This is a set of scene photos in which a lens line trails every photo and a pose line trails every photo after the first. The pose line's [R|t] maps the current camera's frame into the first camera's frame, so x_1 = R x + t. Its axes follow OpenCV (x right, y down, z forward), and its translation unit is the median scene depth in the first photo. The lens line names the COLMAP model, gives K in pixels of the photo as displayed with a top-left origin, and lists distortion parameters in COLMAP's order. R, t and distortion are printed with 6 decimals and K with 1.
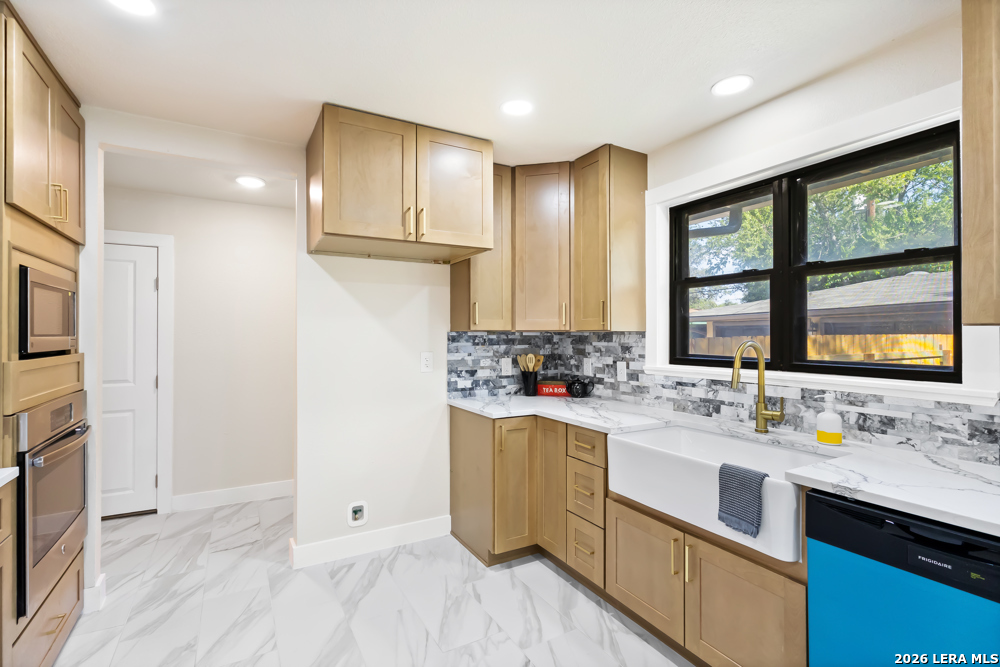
lens RADIAL K [[465.7, 0, 509.7], [0, 465.7, 332.9], [0, 0, 1]] dist [0.002387, 0.000694]
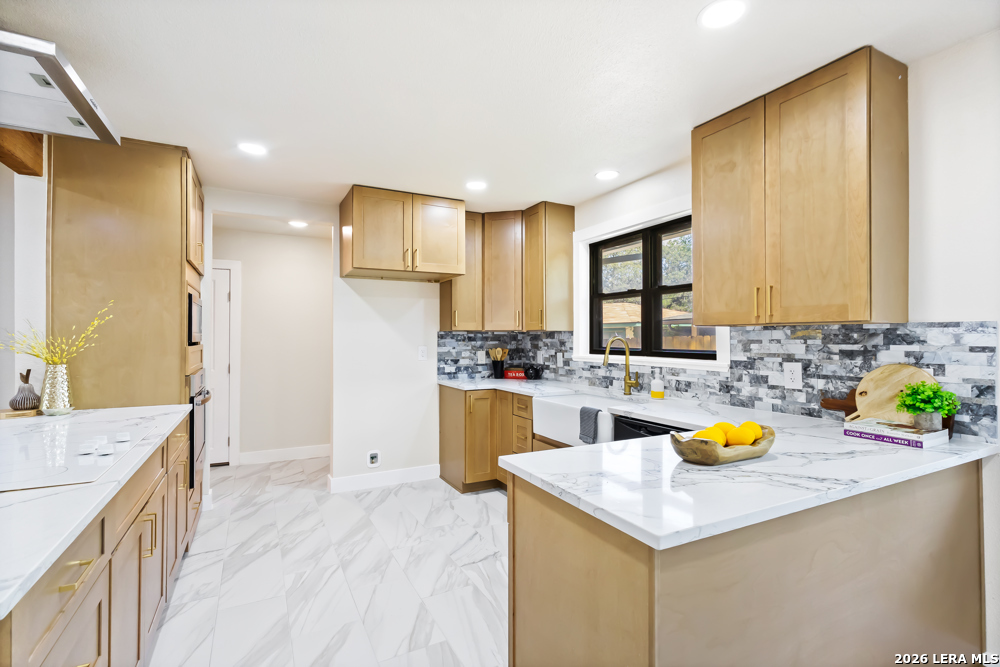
lens RADIAL K [[465.7, 0, 491.8], [0, 465.7, 334.7], [0, 0, 1]] dist [0.002387, 0.000694]
pose [[0.997799, 0.001078, -0.066308, 0.138282], [-0.001168, 0.999998, -0.001320, 0.010437], [0.066307, 0.001395, 0.997798, -0.431054]]
